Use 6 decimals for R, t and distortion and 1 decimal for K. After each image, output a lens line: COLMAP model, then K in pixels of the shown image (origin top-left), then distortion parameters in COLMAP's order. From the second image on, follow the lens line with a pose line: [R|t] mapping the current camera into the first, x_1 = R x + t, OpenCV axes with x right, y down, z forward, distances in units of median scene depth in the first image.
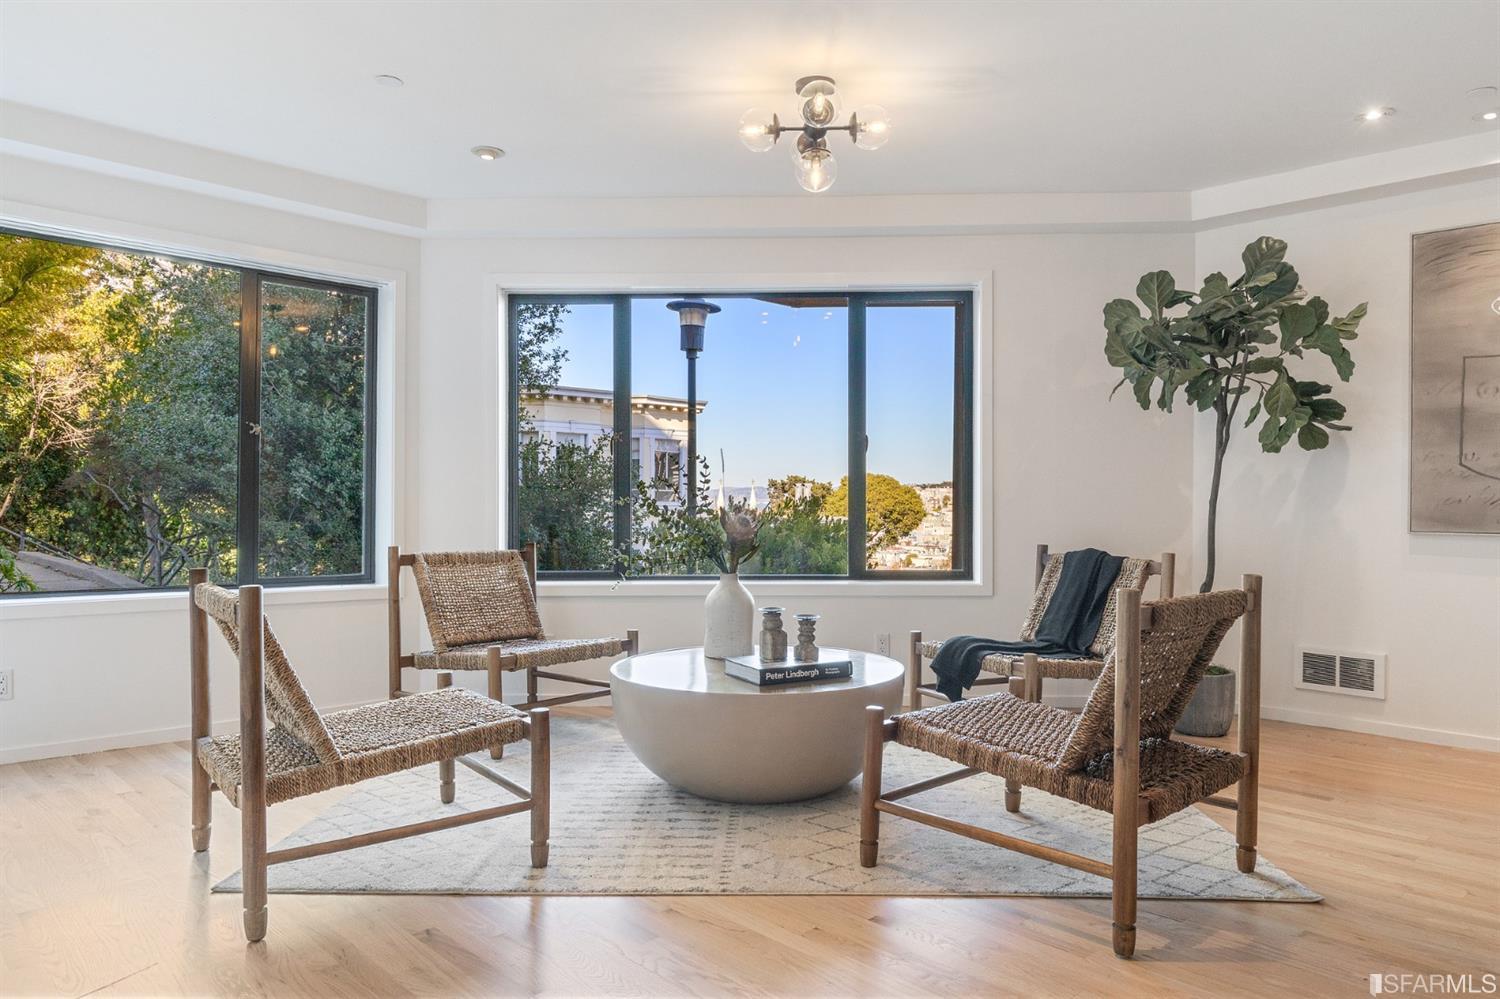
lens RADIAL K [[1001.7, 0, 761.6], [0, 1001.7, 497.5], [0, 0, 1]] dist [-0.004478, -0.004869]
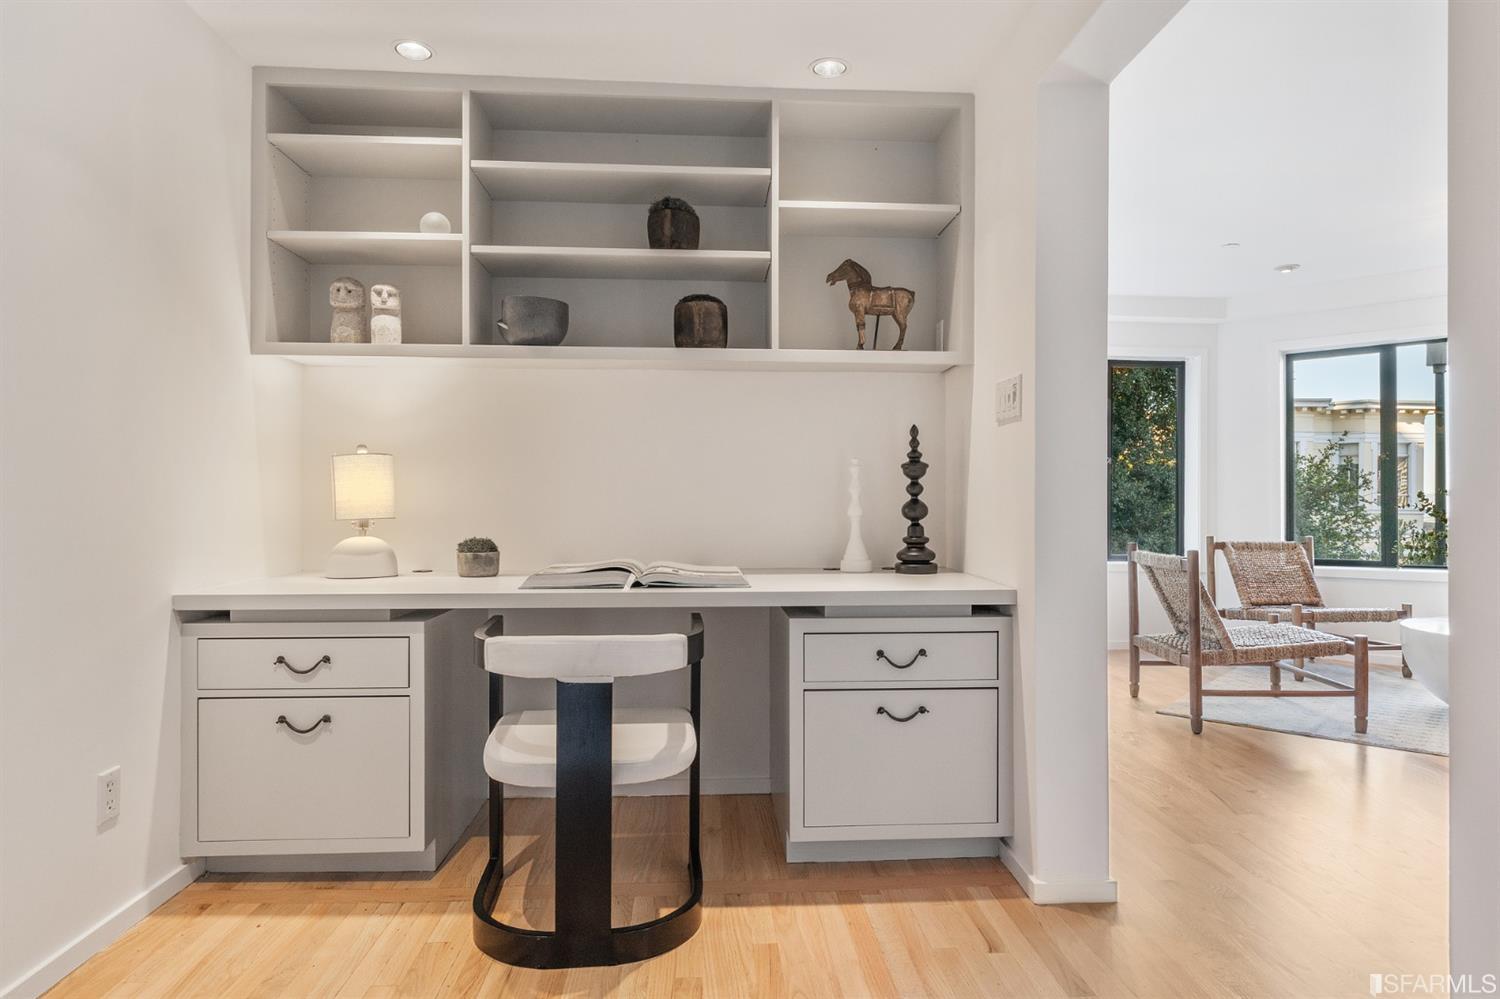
lens RADIAL K [[870.4, 0, 747.5], [0, 870.4, 502.8], [0, 0, 1]] dist [-0.017650, 0.000136]
pose [[0.746244, -0.002696, -0.665667, -0.020860], [0.003200, 0.999995, -0.000463, -0.002990], [0.665665, -0.001784, 0.746249, -0.431801]]
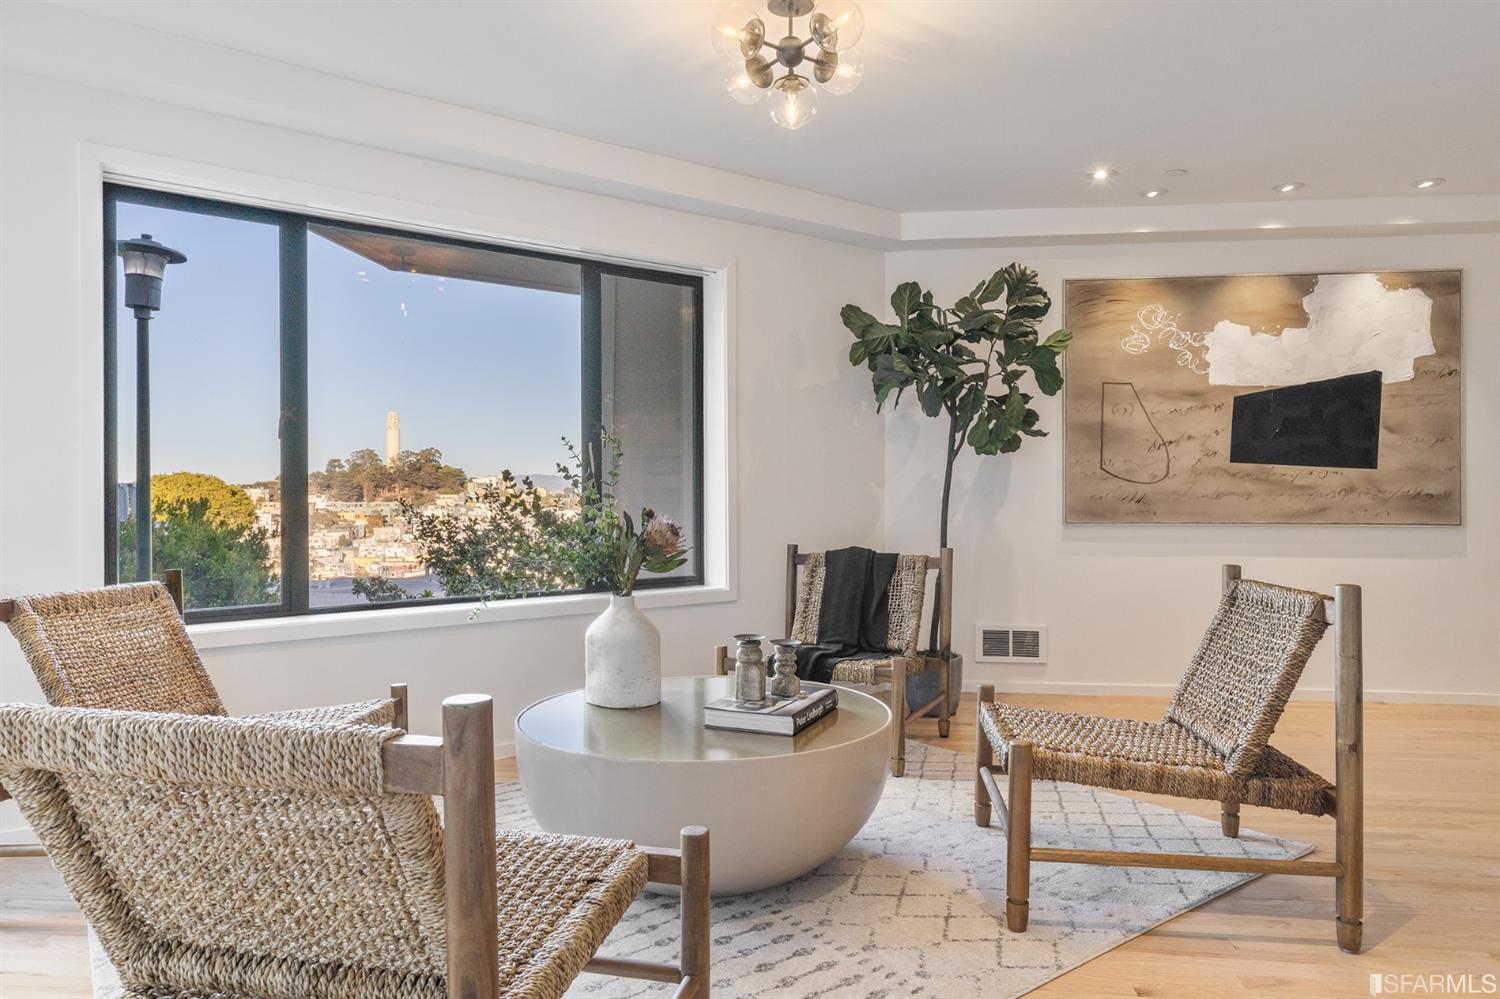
lens RADIAL K [[952.0, 0, 763.9], [0, 952.0, 489.7], [0, 0, 1]] dist [0.003037, -0.001881]
pose [[0.783710, -0.000340, 0.621126, -0.353662], [0.005442, 0.999965, -0.006319, -0.001135], [-0.621103, 0.008332, 0.783685, 0.309983]]
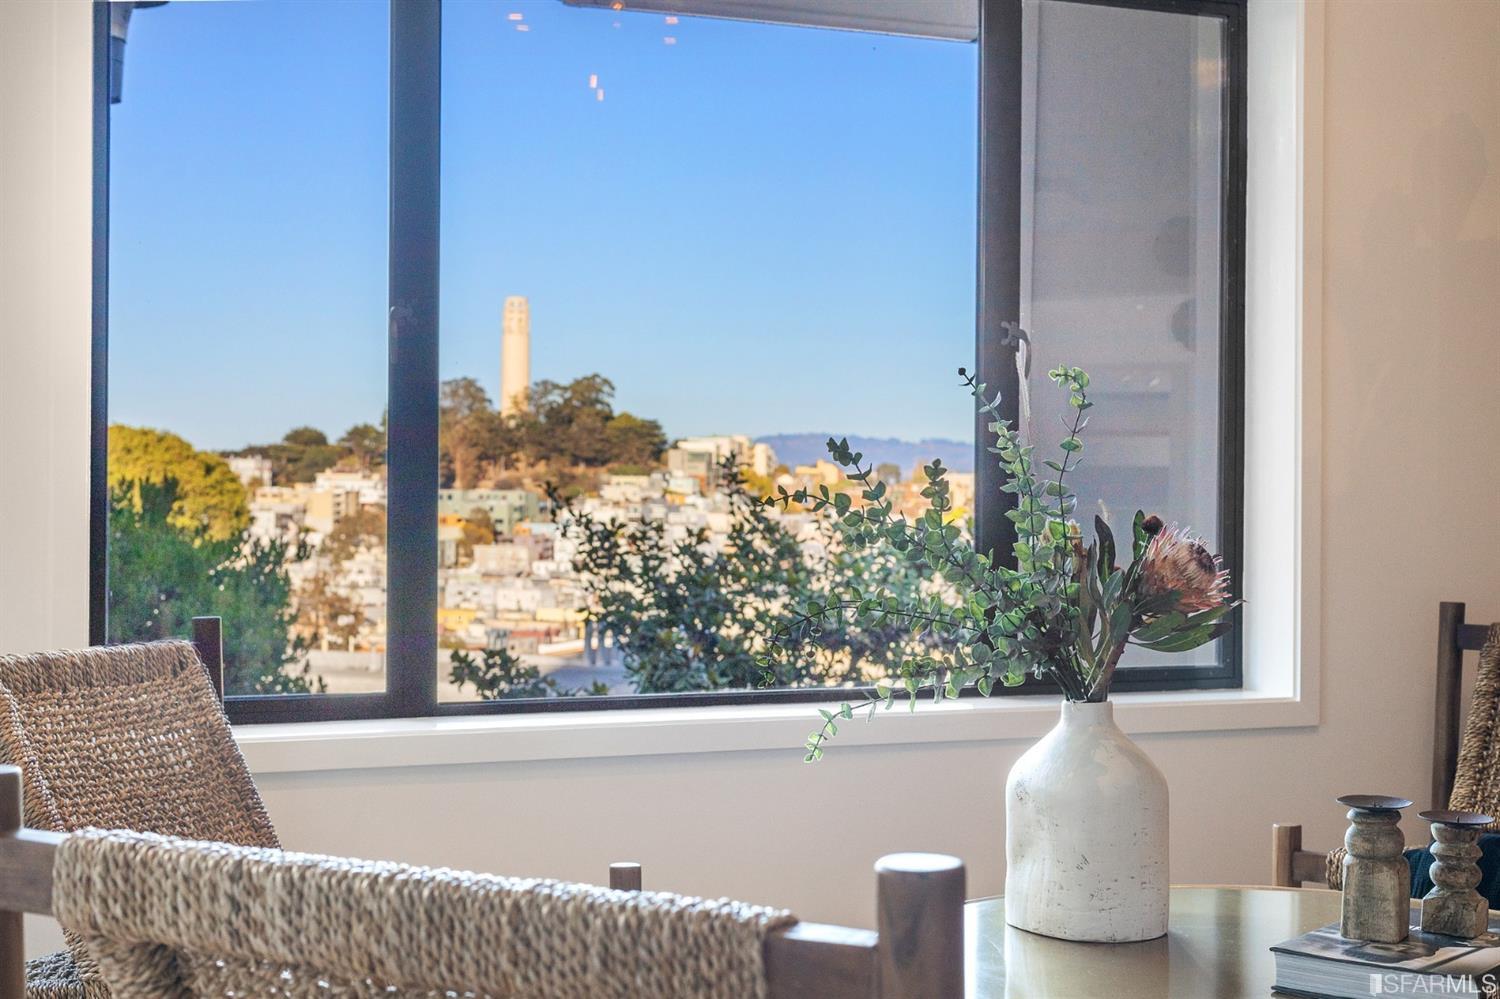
lens RADIAL K [[2201.2, 0, 737.3], [0, 2201.2, 506.9], [0, 0, 1]] dist [-0.023933, 0.000000]
pose [[0.921072, 0.002100, 0.389386, -0.399103], [-0.006844, 0.999918, 0.010796, -0.001595], [-0.389331, -0.012609, 0.921011, 0.282544]]
